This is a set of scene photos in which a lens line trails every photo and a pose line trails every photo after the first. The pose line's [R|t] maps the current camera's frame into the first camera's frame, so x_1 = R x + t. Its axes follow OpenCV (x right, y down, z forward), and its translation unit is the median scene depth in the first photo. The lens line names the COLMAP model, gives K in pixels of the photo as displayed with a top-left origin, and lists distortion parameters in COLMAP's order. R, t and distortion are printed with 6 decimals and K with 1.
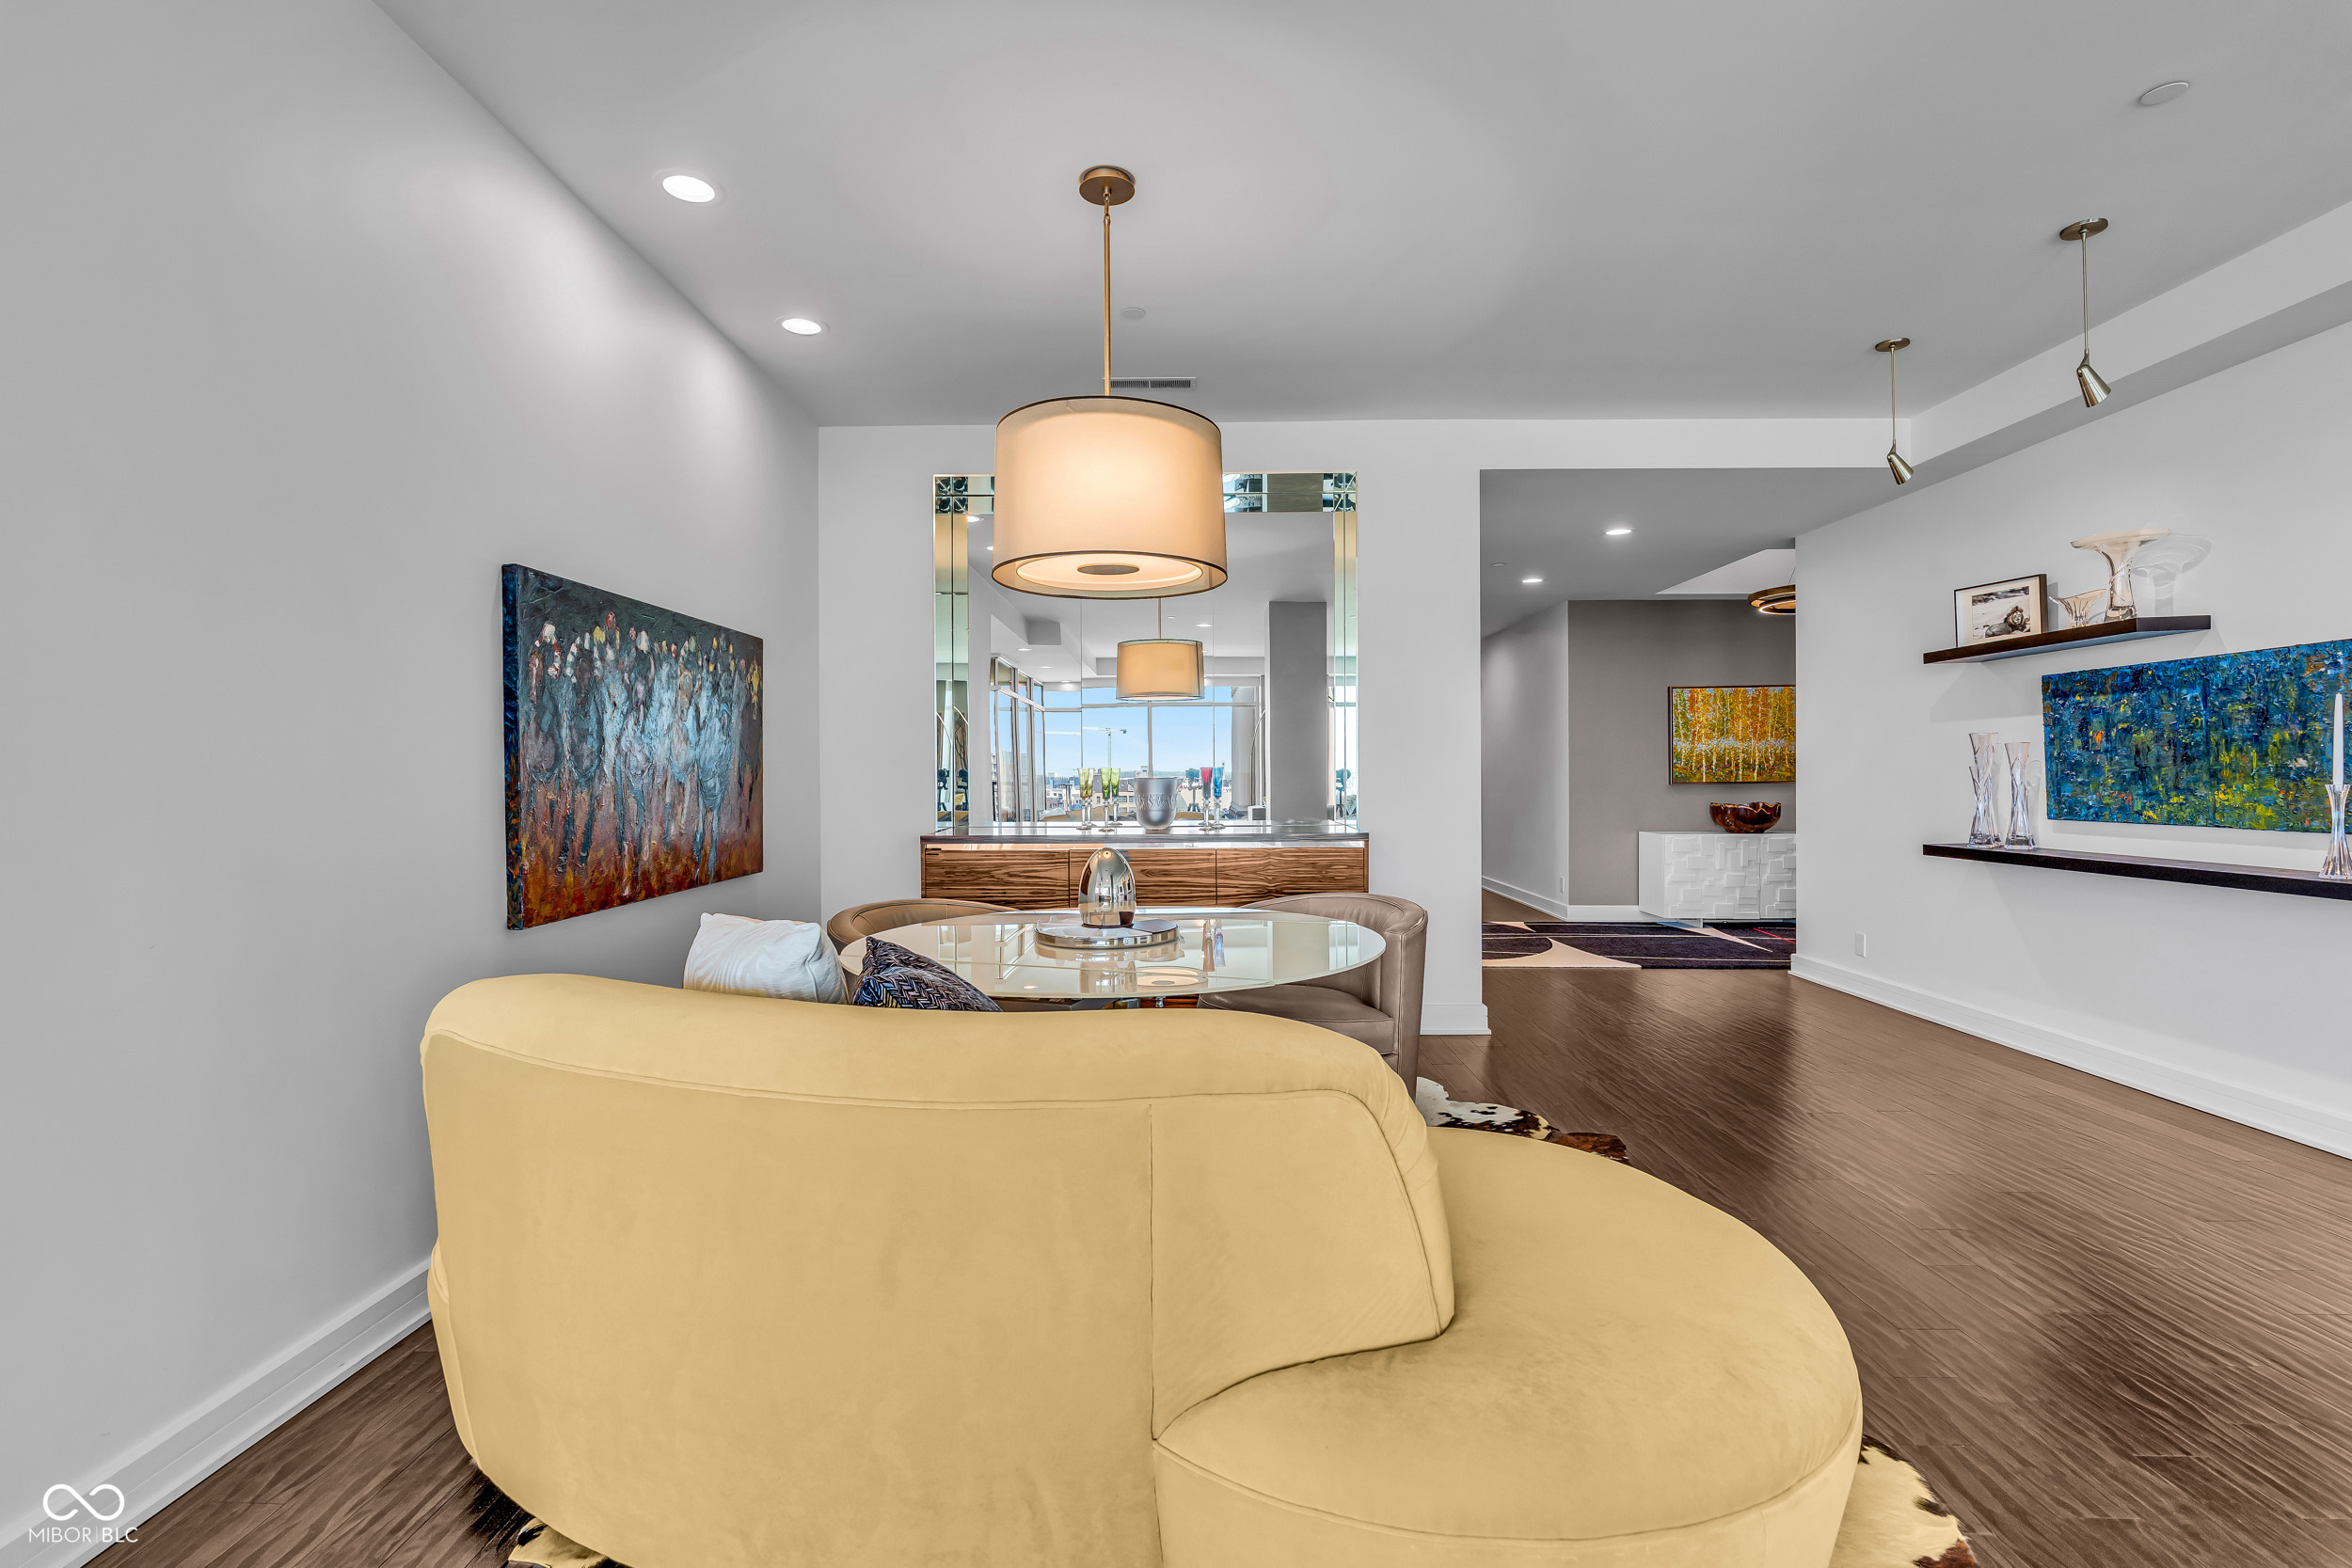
lens RADIAL K [[1081.0, 0, 1164.9], [0, 1081.0, 778.9], [0, 0, 1]] dist [-0.005981, 0.001435]
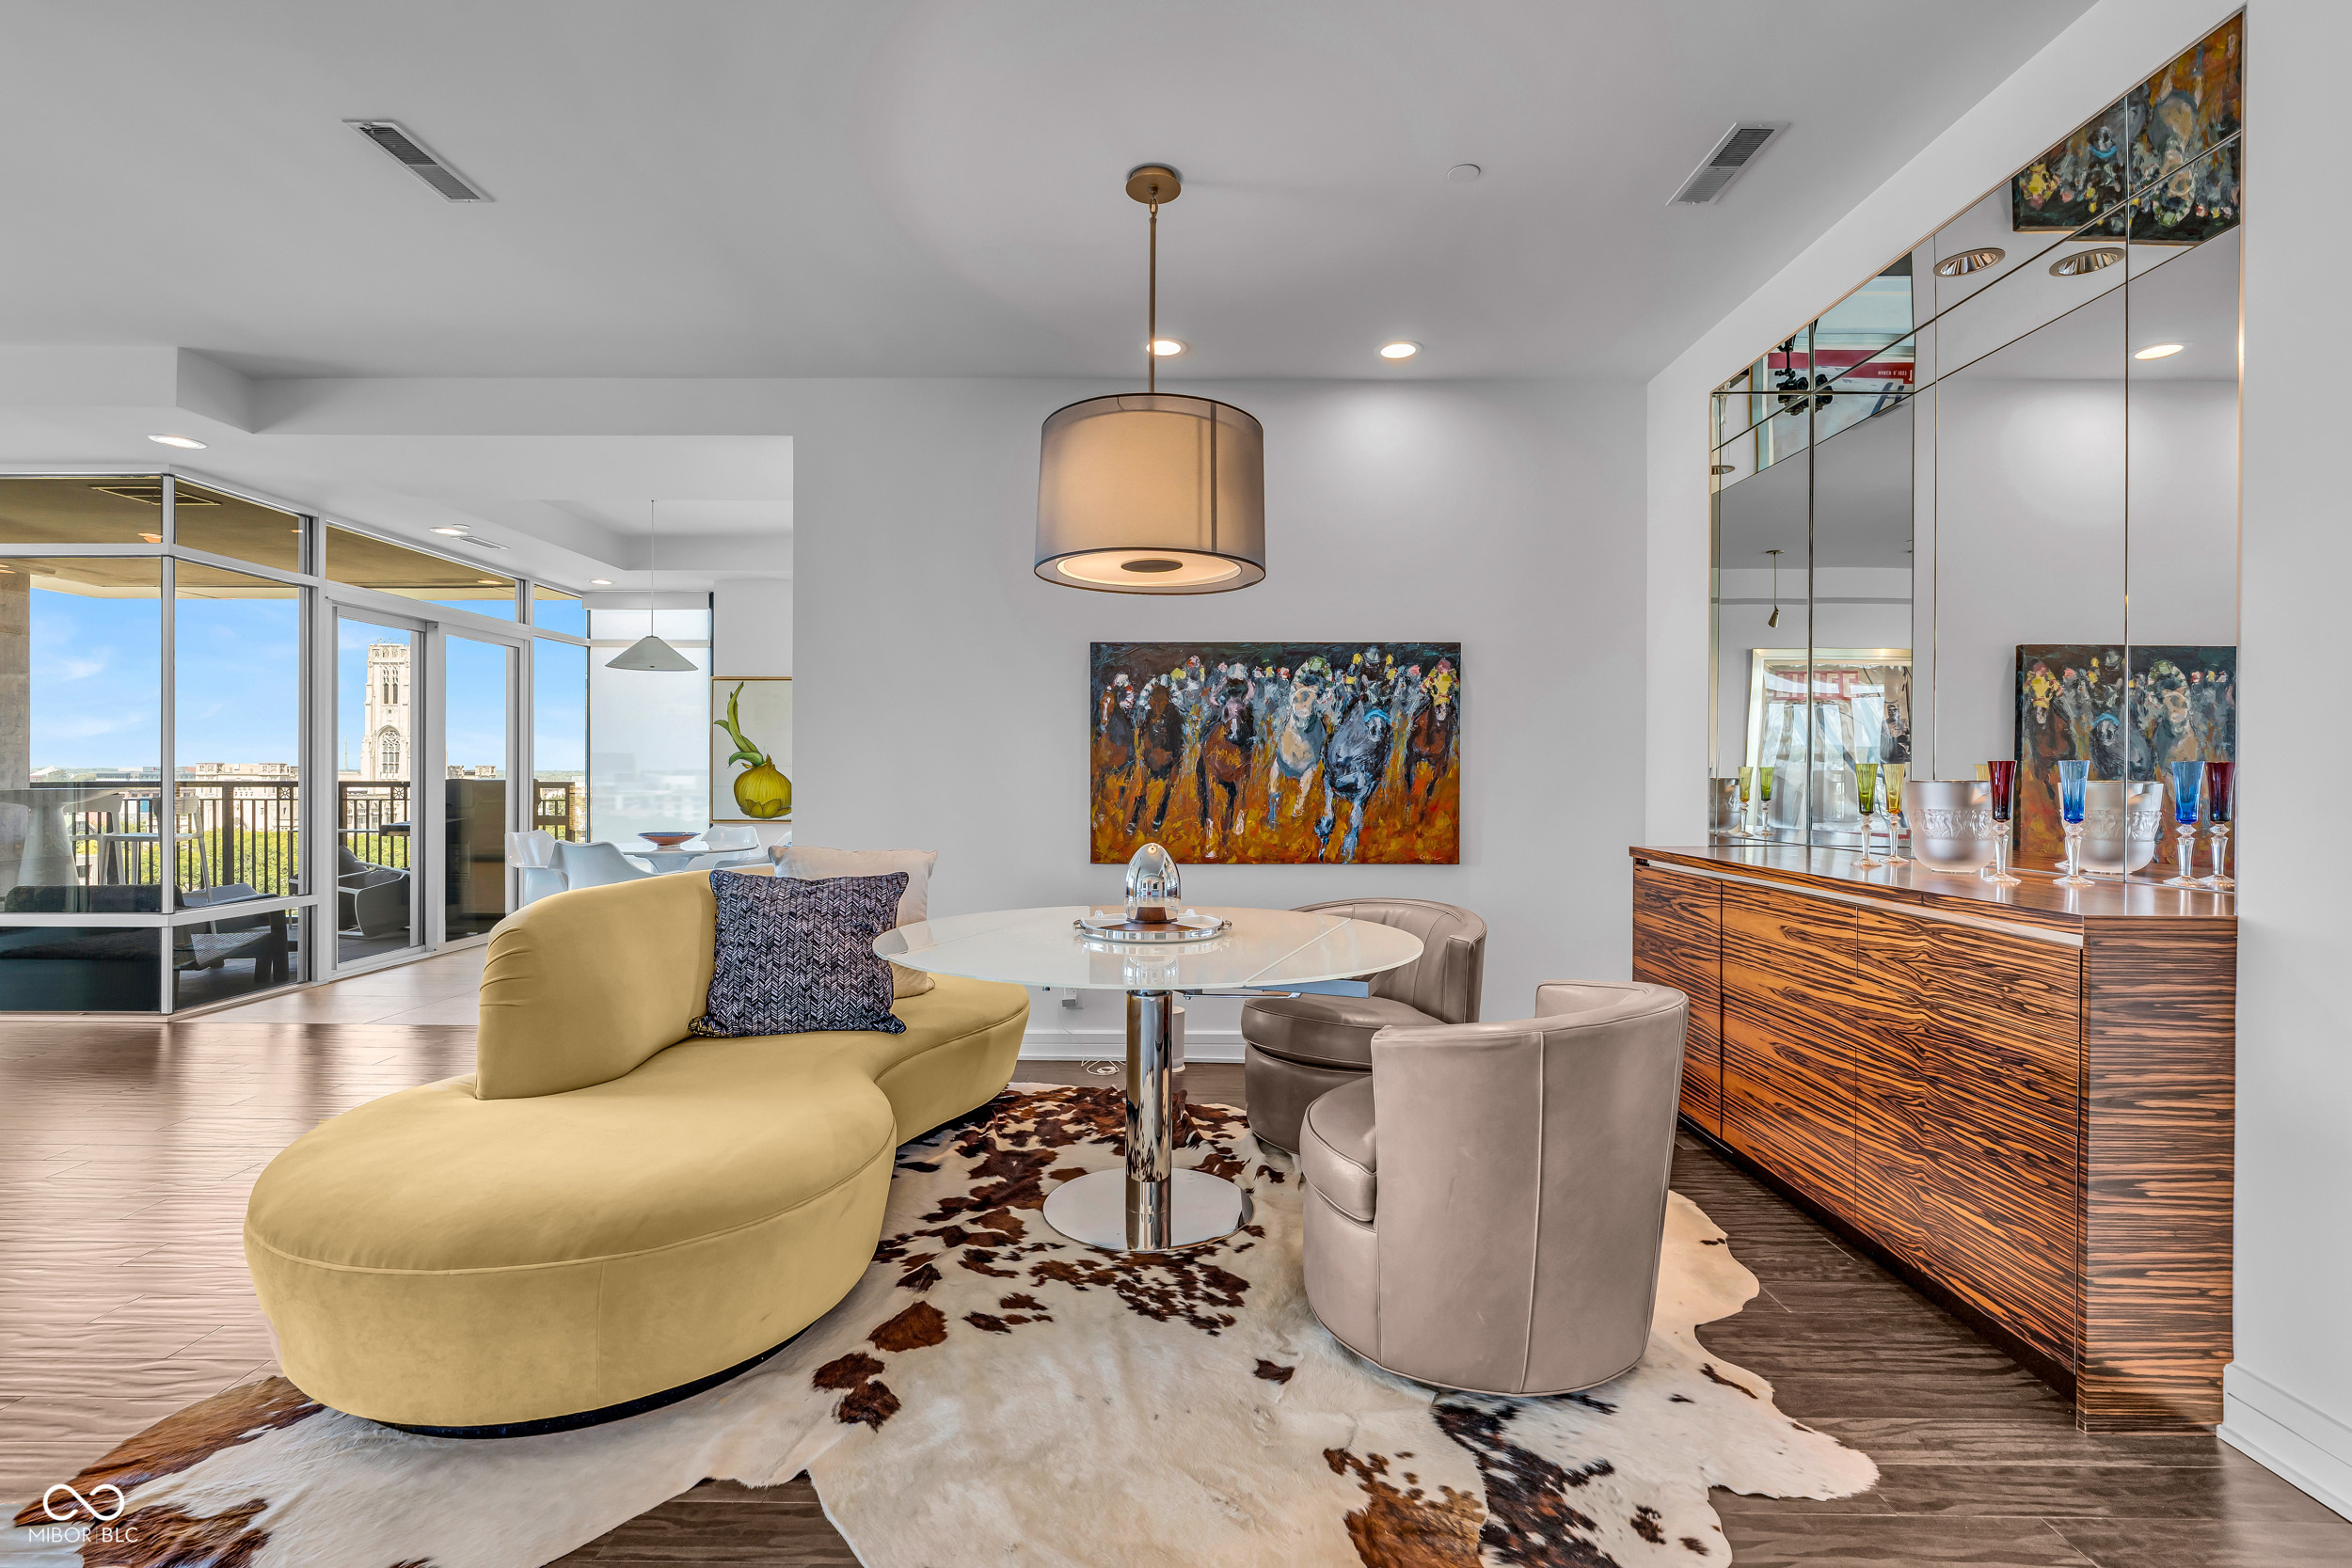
lens RADIAL K [[1057.6, 0, 1166.2], [0, 1057.6, 785.8], [0, 0, 1]] dist [-0.000859, 0.000231]
pose [[-0.000701, 0.012224, -0.999925, 0.924946], [-0.010164, 0.999874, 0.012230, -0.000191], [0.999948, 0.010171, -0.000577, 1.012541]]
